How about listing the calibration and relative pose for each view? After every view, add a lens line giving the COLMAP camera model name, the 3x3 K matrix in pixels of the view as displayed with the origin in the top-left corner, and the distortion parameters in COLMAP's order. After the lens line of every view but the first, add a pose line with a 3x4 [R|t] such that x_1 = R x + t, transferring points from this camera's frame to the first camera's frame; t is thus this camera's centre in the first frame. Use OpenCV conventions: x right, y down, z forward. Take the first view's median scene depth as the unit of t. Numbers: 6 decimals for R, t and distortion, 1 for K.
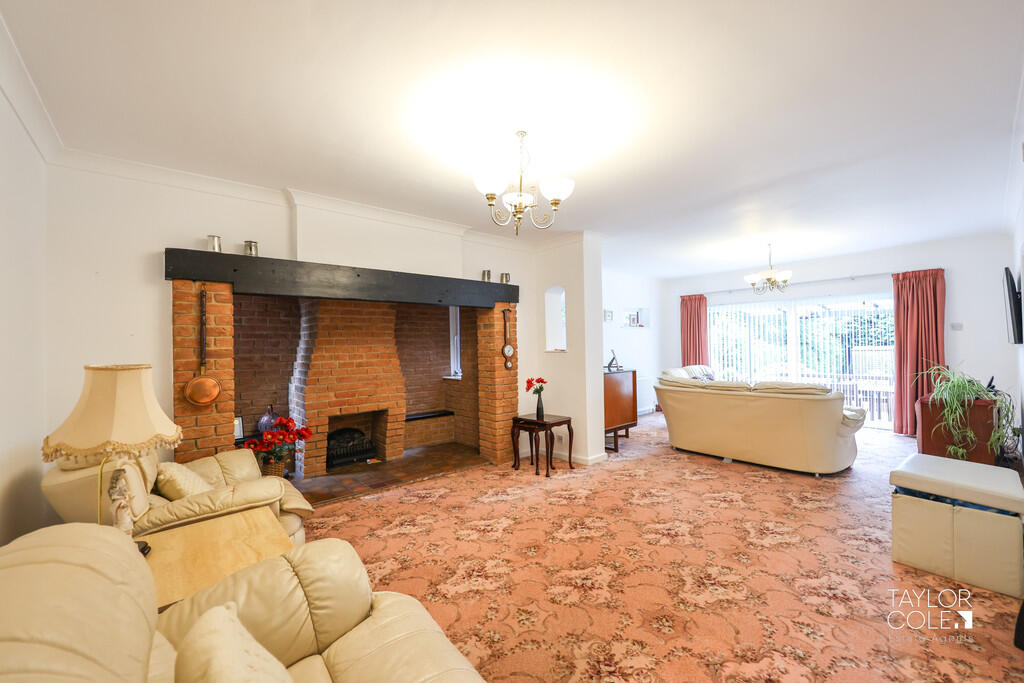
lens RADIAL K [[408.8, 0, 511.3], [0, 408.8, 348.1], [0, 0, 1]] dist [-0.000752, 0.000012]
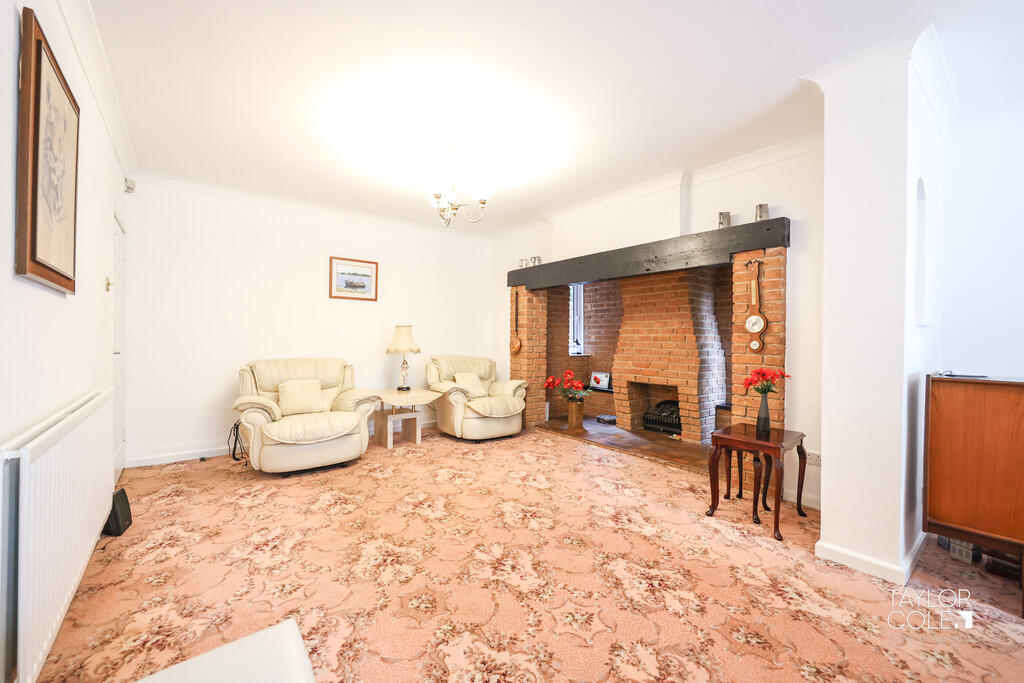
lens RADIAL K [[419.3, 0, 512.0], [0, 419.3, 341.5], [0, 0, 1]] dist [0.000858, -0.000019]
pose [[-0.056085, 0.025172, -0.998109, 0.931371], [-0.013326, 0.999574, 0.025958, 0.030413], [0.998337, 0.014756, -0.055726, 0.874478]]
